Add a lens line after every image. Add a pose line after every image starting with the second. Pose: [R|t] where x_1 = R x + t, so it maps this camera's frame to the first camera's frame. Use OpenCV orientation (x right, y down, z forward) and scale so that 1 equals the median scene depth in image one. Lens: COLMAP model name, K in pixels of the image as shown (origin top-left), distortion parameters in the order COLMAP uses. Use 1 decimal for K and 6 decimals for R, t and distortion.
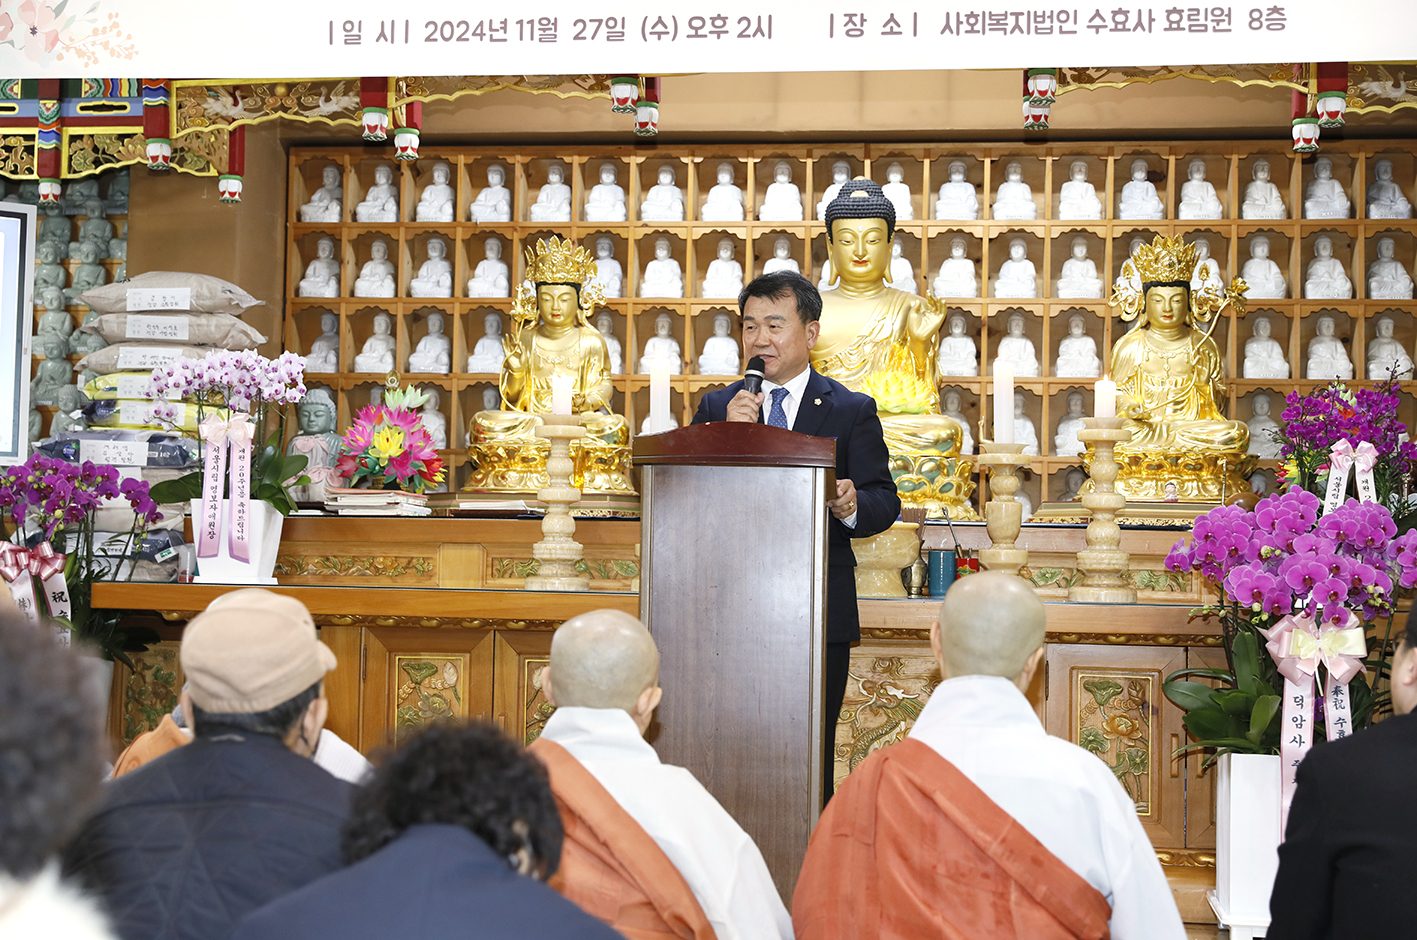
lens RADIAL K [[1992.6, 0, 708.5], [0, 1992.6, 470.0], [0, 0, 1]] dist [0.012144, -0.061627]
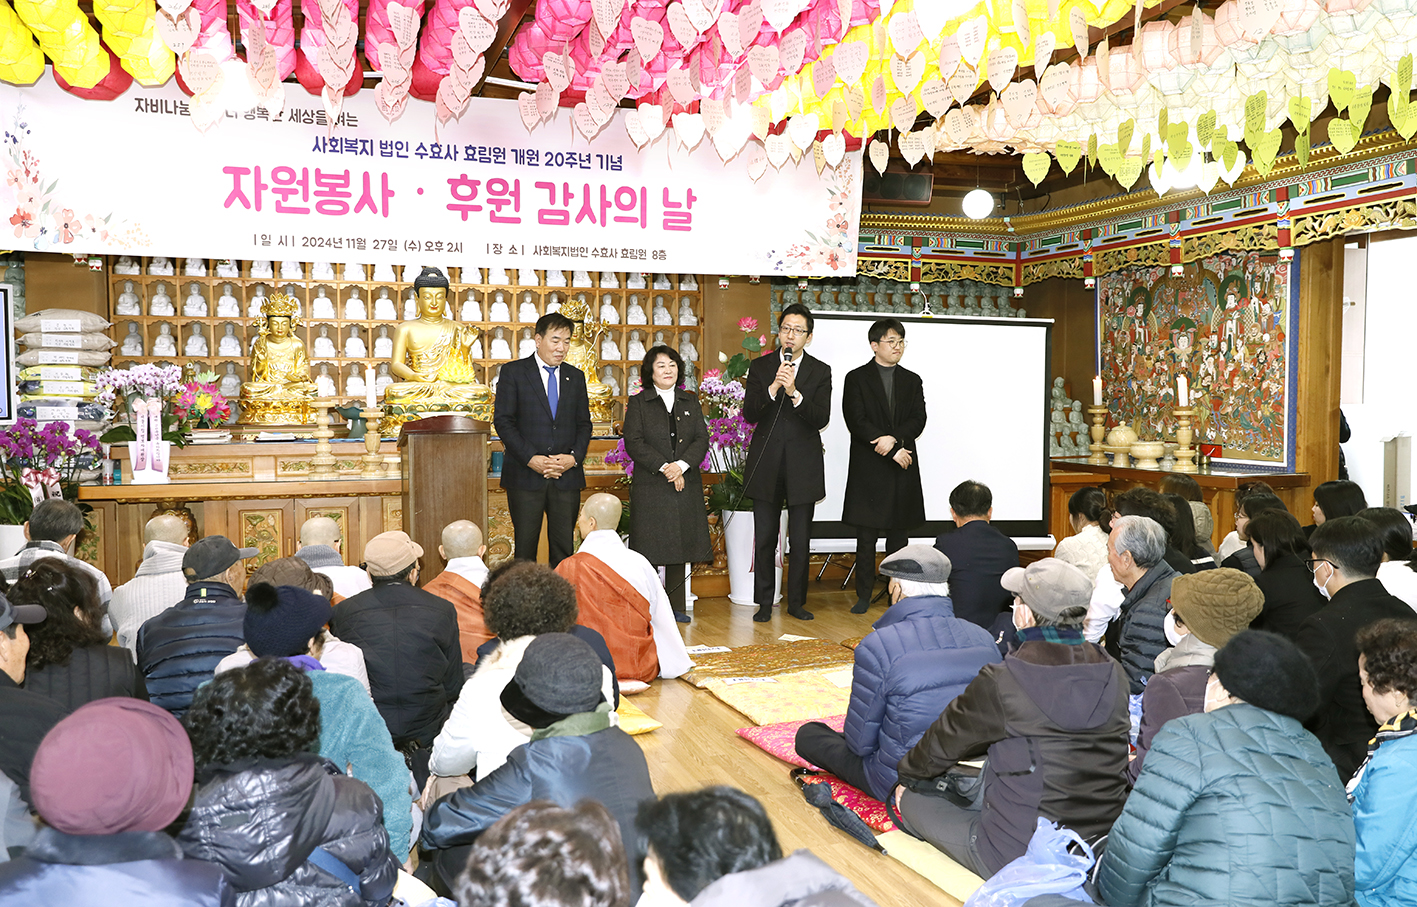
lens RADIAL K [[1222.3, 0, 708.5], [0, 1222.3, 453.5], [0, 0, 1]] dist [0.003188, -0.003742]
pose [[0.898050, -0.042893, 0.437796, -0.239753], [-0.006629, 0.993802, 0.110967, -0.098551], [-0.439843, -0.102556, 0.892200, -0.300578]]
